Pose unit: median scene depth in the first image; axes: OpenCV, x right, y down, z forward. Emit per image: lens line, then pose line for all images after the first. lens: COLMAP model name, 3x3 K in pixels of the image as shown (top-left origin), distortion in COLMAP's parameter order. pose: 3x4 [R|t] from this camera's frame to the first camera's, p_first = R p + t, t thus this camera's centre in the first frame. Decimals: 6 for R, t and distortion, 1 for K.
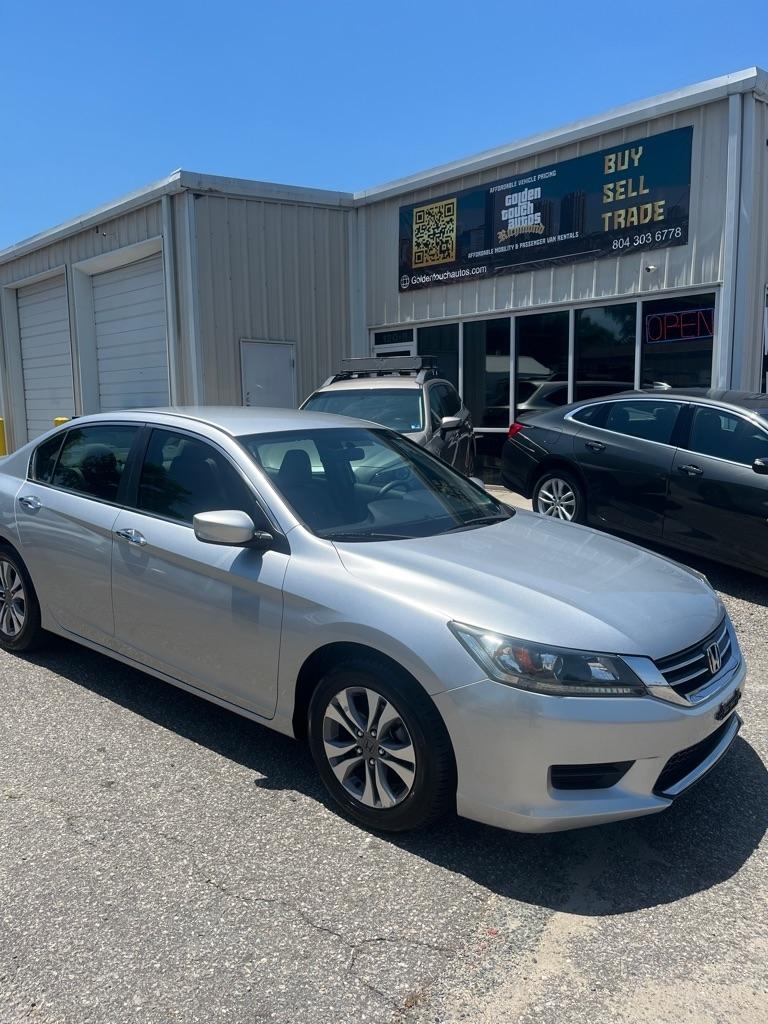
lens RADIAL K [[782.8, 0, 374.8], [0, 782.8, 505.4], [0, 0, 1]] dist [0.062005, -0.077429]
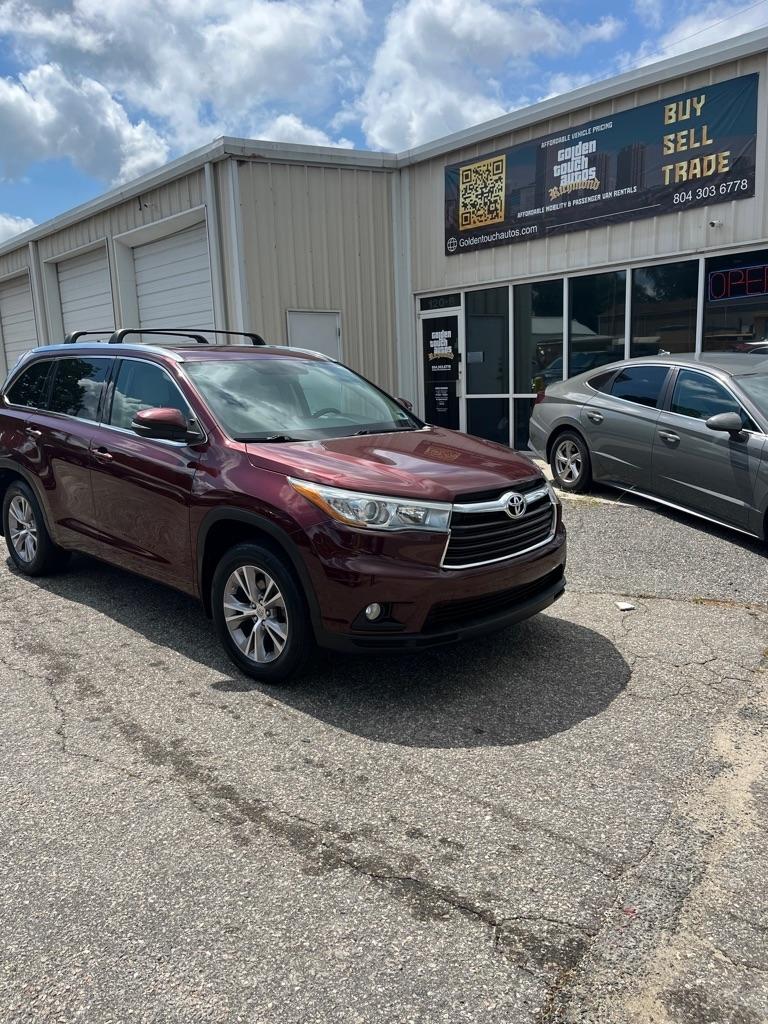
lens RADIAL K [[782.8, 0, 375.3], [0, 782.8, 514.2], [0, 0, 1]] dist [0.062005, -0.077429]
pose [[0.999142, -0.017794, -0.037394, -0.030363], [0.019786, 0.998366, 0.053613, -0.005443], [0.036379, -0.054306, 0.997861, 0.003364]]
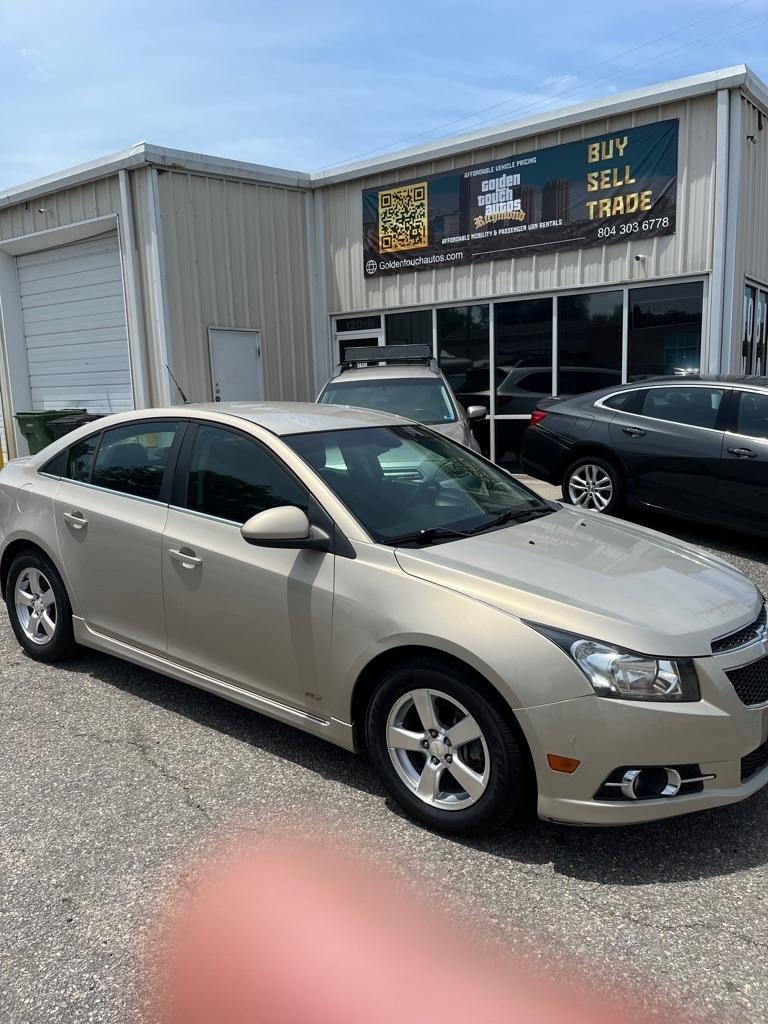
lens RADIAL K [[782.8, 0, 381.8], [0, 782.8, 513.0], [0, 0, 1]] dist [0.062005, -0.077429]
pose [[0.983058, -0.046411, 0.177323, -0.161283], [0.041374, 0.998631, 0.031997, -0.011642], [-0.178565, -0.024118, 0.983632, 0.033218]]
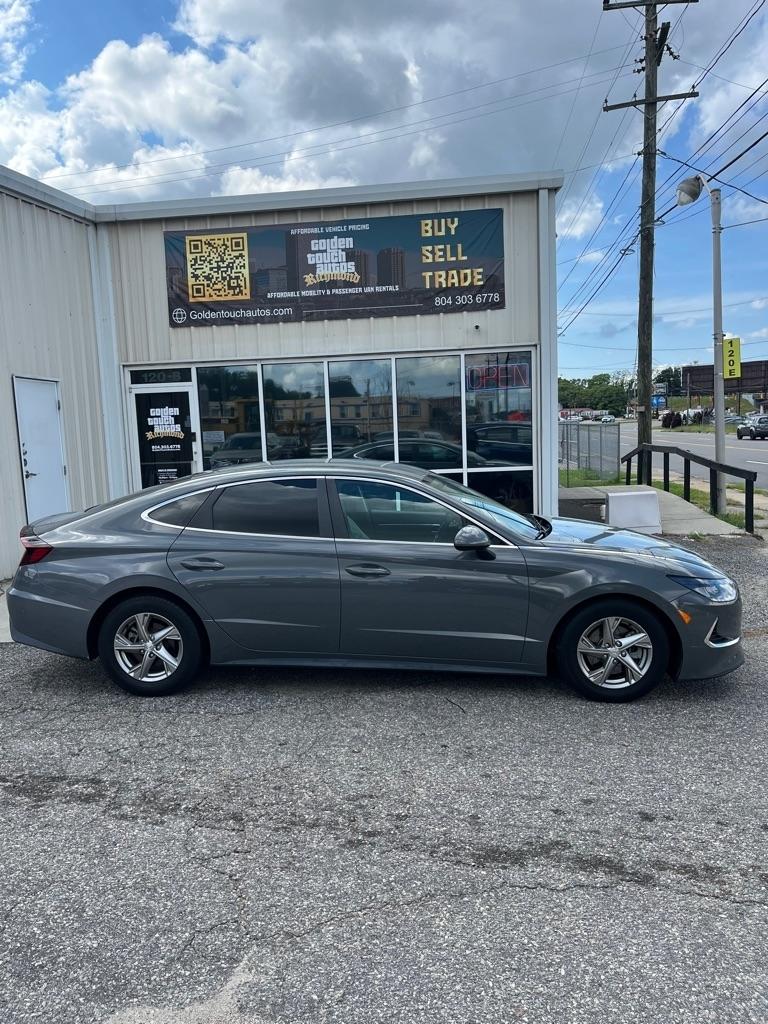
lens RADIAL K [[782.8, 0, 382.9], [0, 782.8, 508.8], [0, 0, 1]] dist [0.062005, -0.077429]
pose [[0.757213, -0.082278, 0.647966, -0.453573], [0.109753, 0.993957, -0.002046, -0.046509], [-0.643882, 0.072665, 0.761667, 0.221132]]
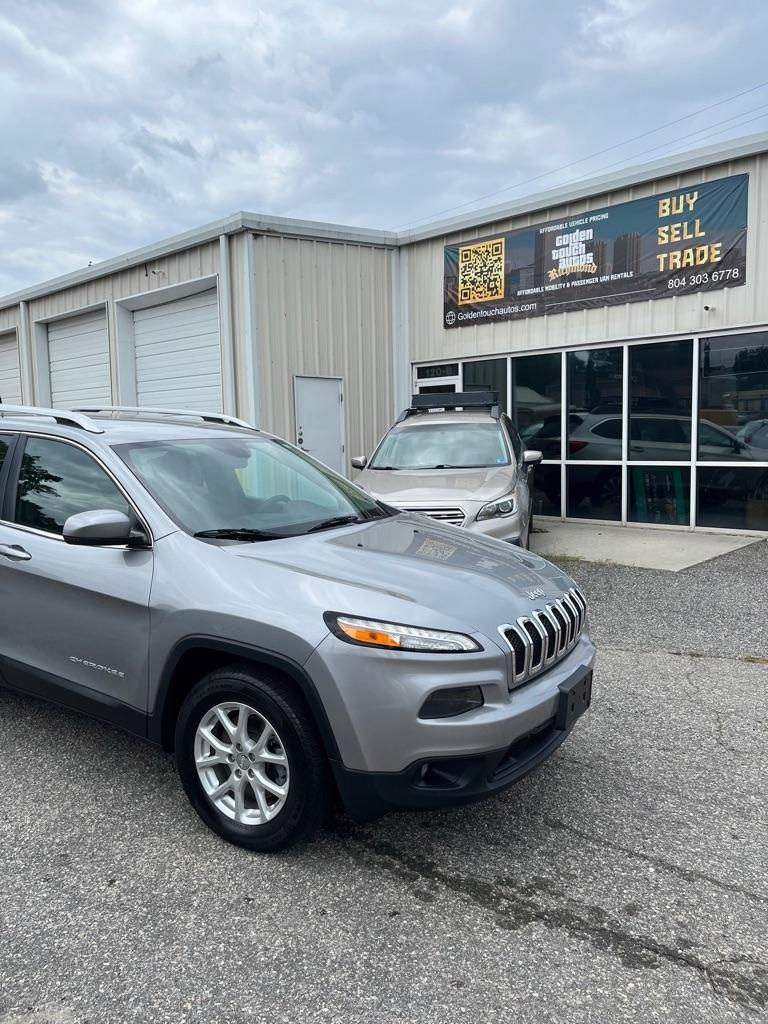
lens RADIAL K [[782.8, 0, 380.6], [0, 782.8, 505.0], [0, 0, 1]] dist [0.062005, -0.077429]
pose [[0.999165, -0.008109, 0.040047, -0.113215], [0.009540, 0.999318, -0.035682, -0.005871], [-0.039730, 0.036034, 0.998561, -0.011883]]
